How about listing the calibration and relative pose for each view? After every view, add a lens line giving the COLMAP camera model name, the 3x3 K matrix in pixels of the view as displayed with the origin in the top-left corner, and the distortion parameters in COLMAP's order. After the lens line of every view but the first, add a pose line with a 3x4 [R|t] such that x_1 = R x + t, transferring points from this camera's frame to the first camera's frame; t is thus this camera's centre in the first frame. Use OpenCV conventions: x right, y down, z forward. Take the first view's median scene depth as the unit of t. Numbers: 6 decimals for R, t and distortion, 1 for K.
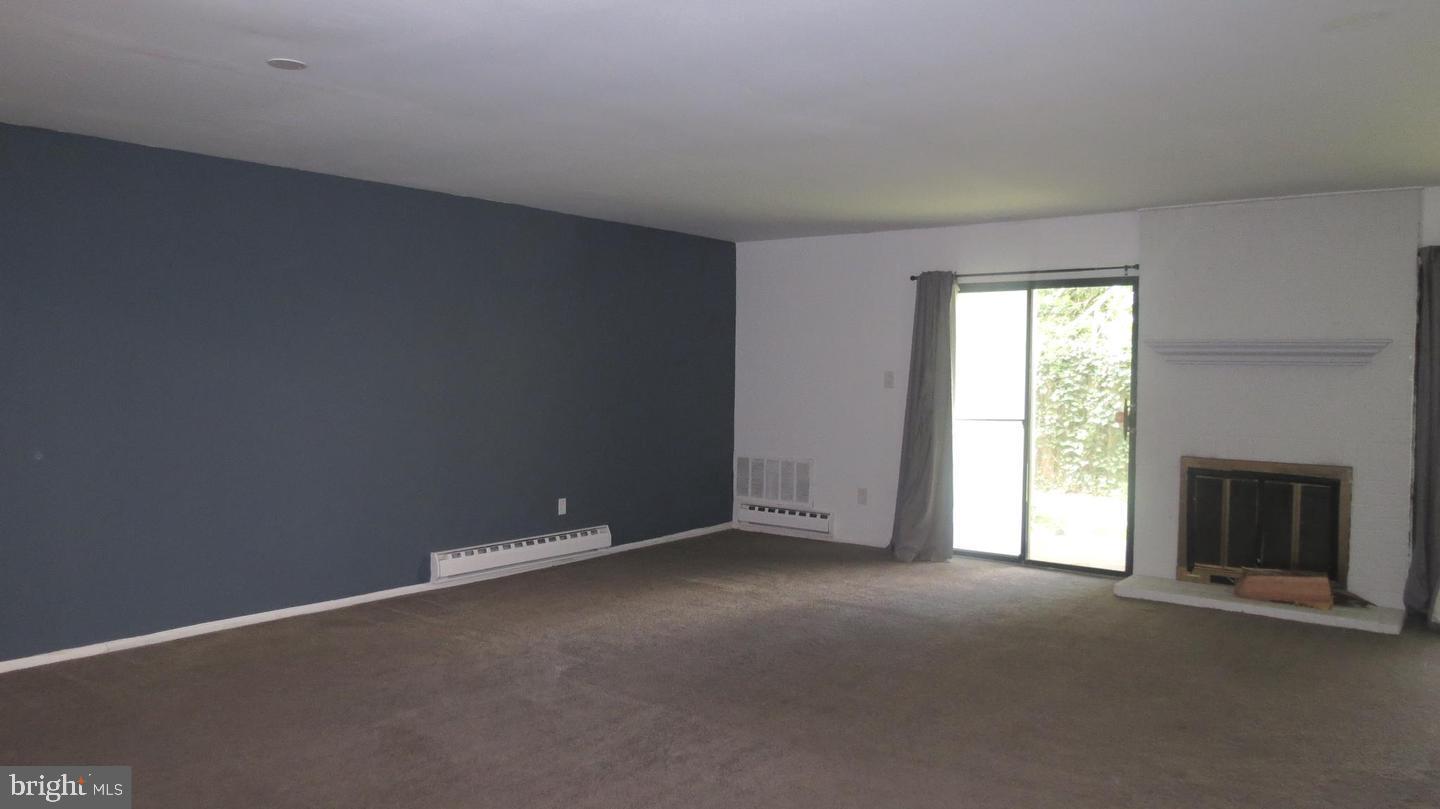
lens RADIAL K [[1049.2, 0, 718.3], [0, 1049.2, 394.2], [0, 0, 1]] dist [-0.008559, 0.004026]
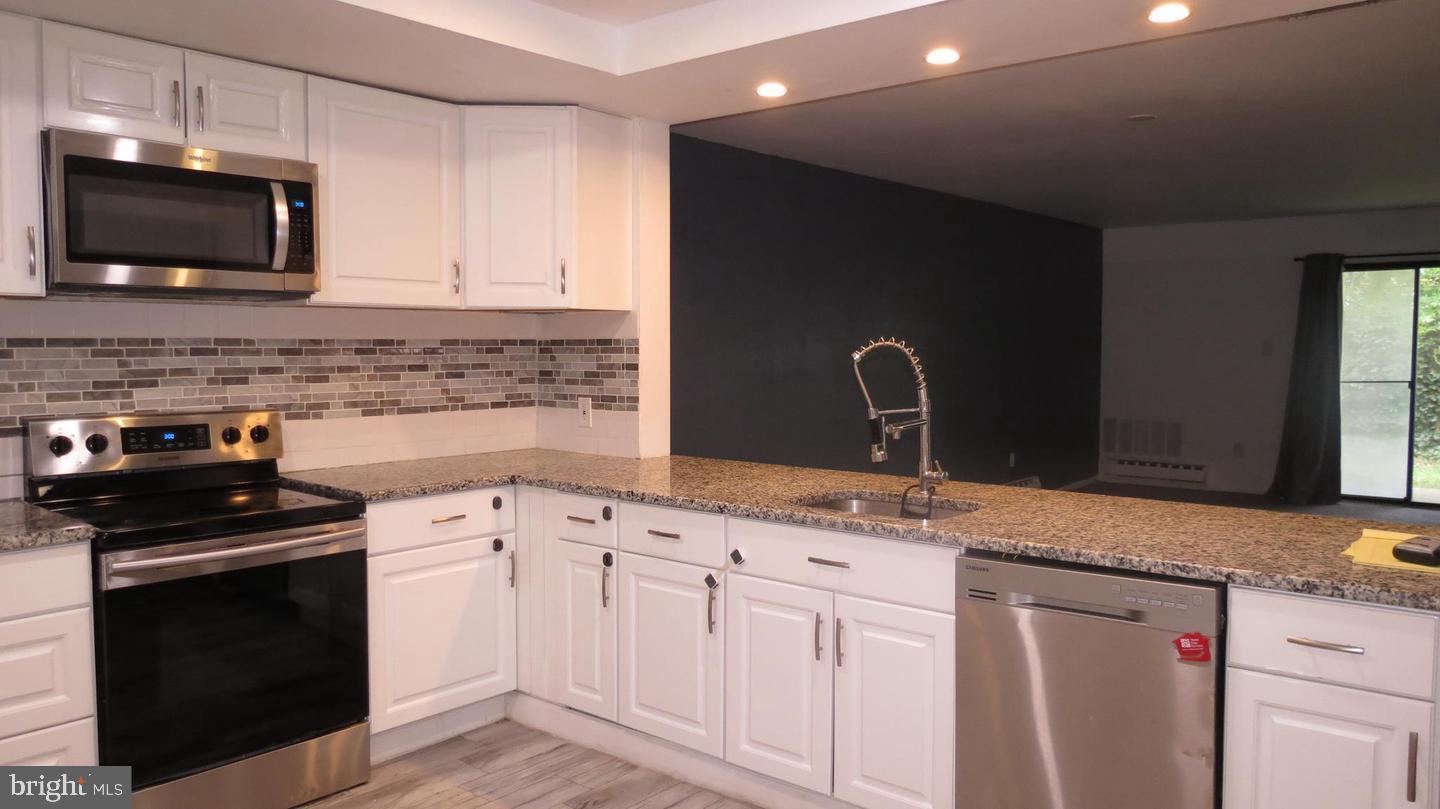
lens RADIAL K [[1049.2, 0, 718.3], [0, 1049.2, 394.2], [0, 0, 1]] dist [-0.008559, 0.004026]
pose [[0.999463, -0.010623, -0.031013, -0.426626], [0.011399, 0.999624, 0.024939, 0.000986], [0.030737, -0.025279, 0.999208, -0.174196]]
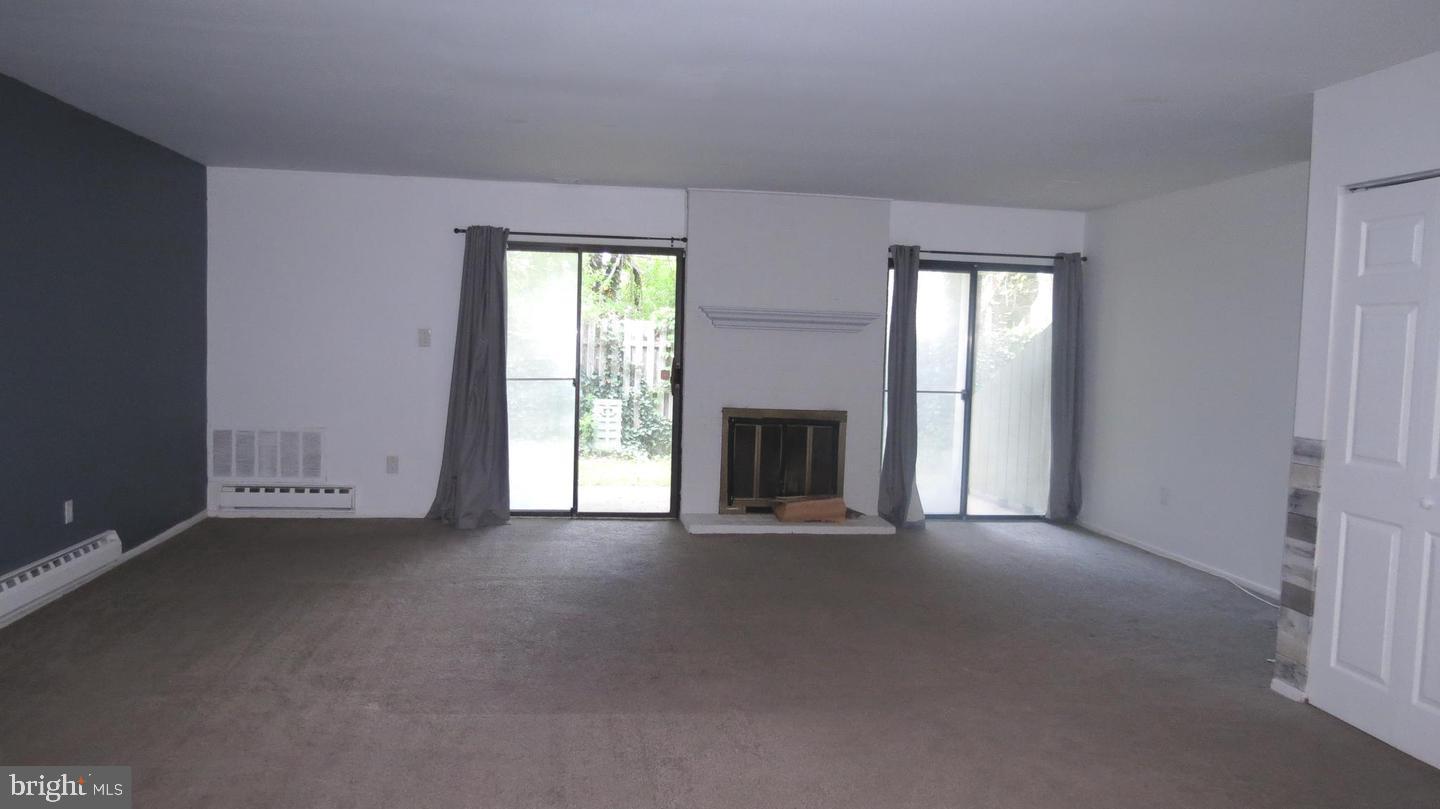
lens RADIAL K [[1033.0, 0, 720.0], [0, 1033.0, 404.5], [0, 0, 1]] dist [-0.001669, 0.001831]
pose [[0.695262, -0.036765, 0.717815, -0.333953], [-0.003137, 0.998526, 0.054181, -0.005640], [-0.718749, -0.039922, 0.694122, 0.182589]]
